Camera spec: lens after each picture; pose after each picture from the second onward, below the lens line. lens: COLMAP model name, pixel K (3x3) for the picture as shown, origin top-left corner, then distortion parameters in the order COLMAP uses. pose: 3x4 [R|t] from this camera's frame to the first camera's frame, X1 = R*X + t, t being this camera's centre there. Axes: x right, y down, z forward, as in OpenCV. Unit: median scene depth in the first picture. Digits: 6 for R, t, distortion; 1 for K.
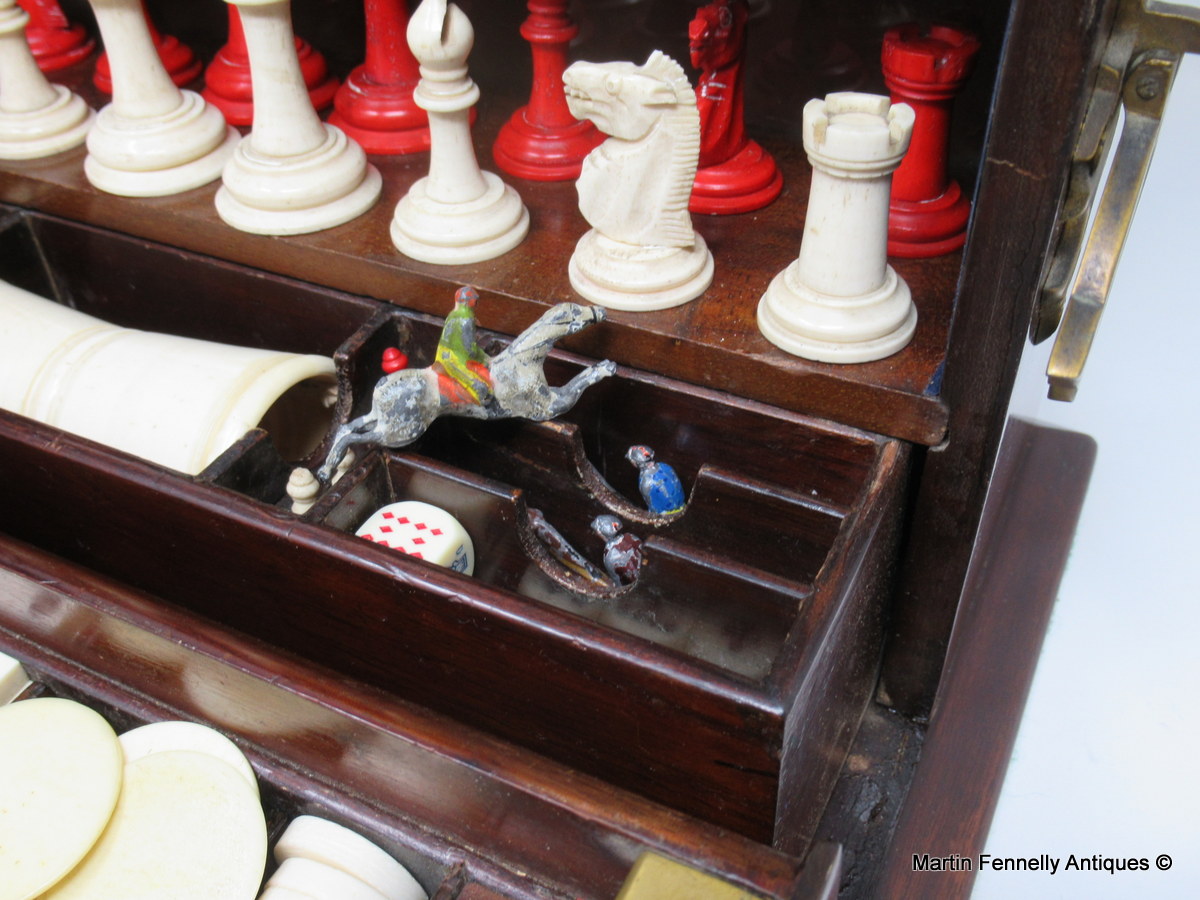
lens RADIAL K [[1205.6, 0, 597.0], [0, 1205.6, 450.1], [0, 0, 1]] dist [-0.020935, 0.000000]
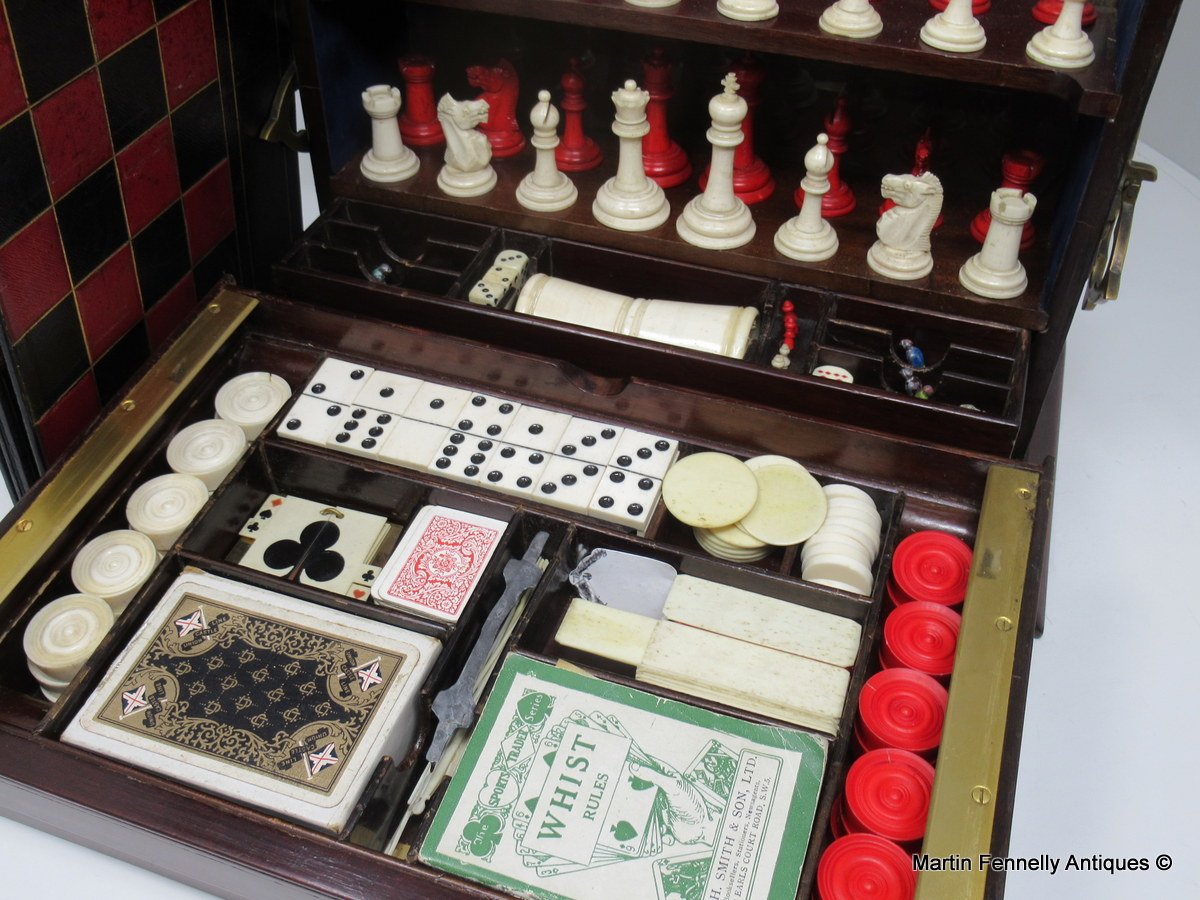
lens RADIAL K [[1205.6, 0, 597.1], [0, 1205.6, 447.4], [0, 0, 1]] dist [-0.020935, 0.000000]
pose [[0.989398, -0.057756, 0.133254, -0.895673], [0.052865, 0.997802, 0.039960, 0.082047], [-0.135269, -0.032492, 0.990276, -1.228290]]
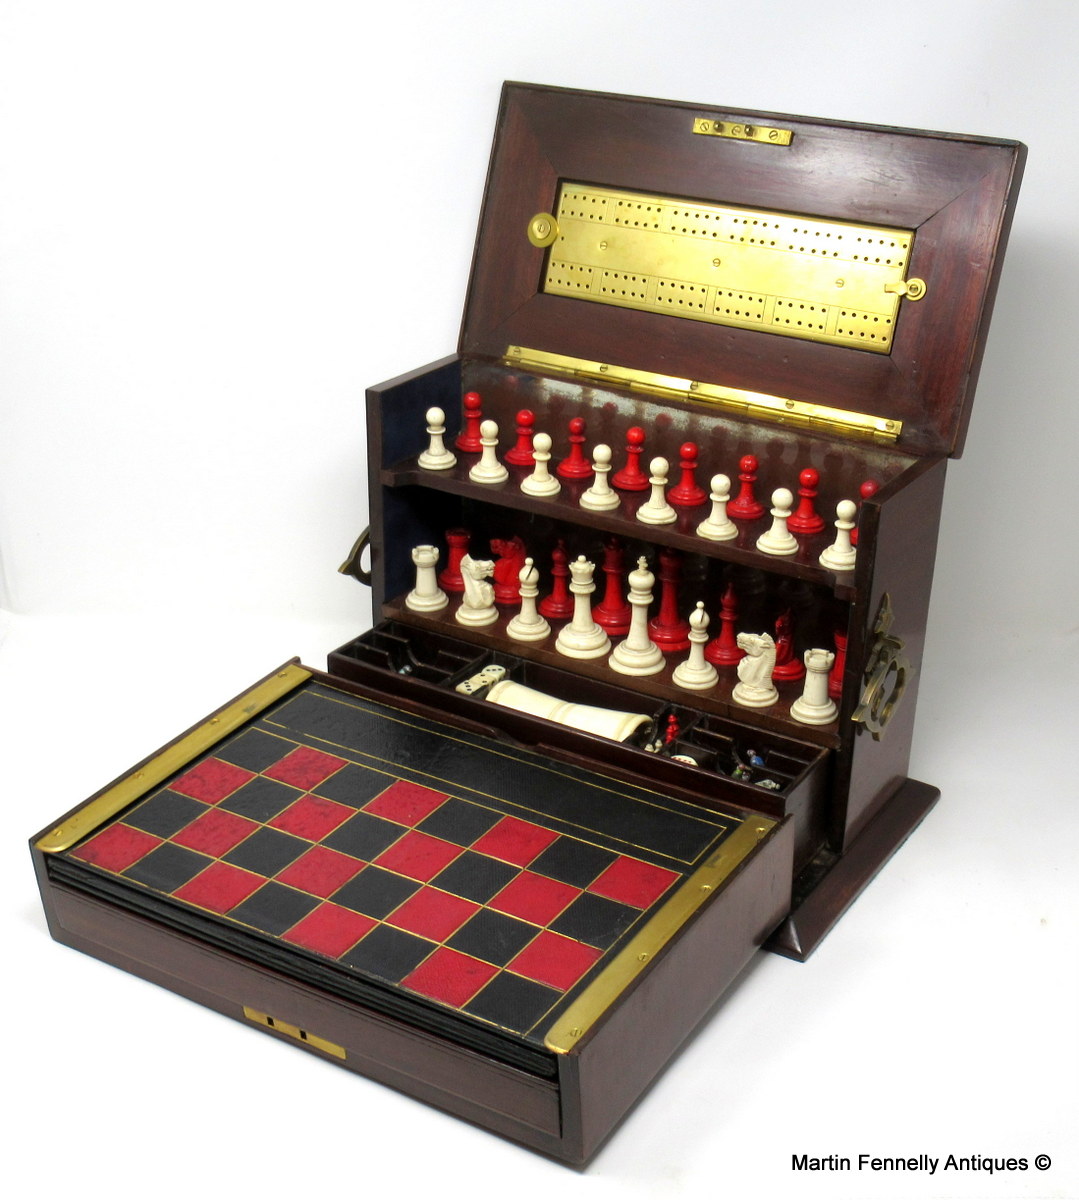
lens RADIAL K [[1974.1, 0, 538.2], [0, 1974.1, 603.1], [0, 0, 1]] dist [0.054677, 0.000000]
pose [[0.994556, 0.081410, -0.065040, -0.225465], [-0.094996, 0.964884, -0.244896, 0.995787], [0.042819, 0.249742, 0.967365, -4.344722]]
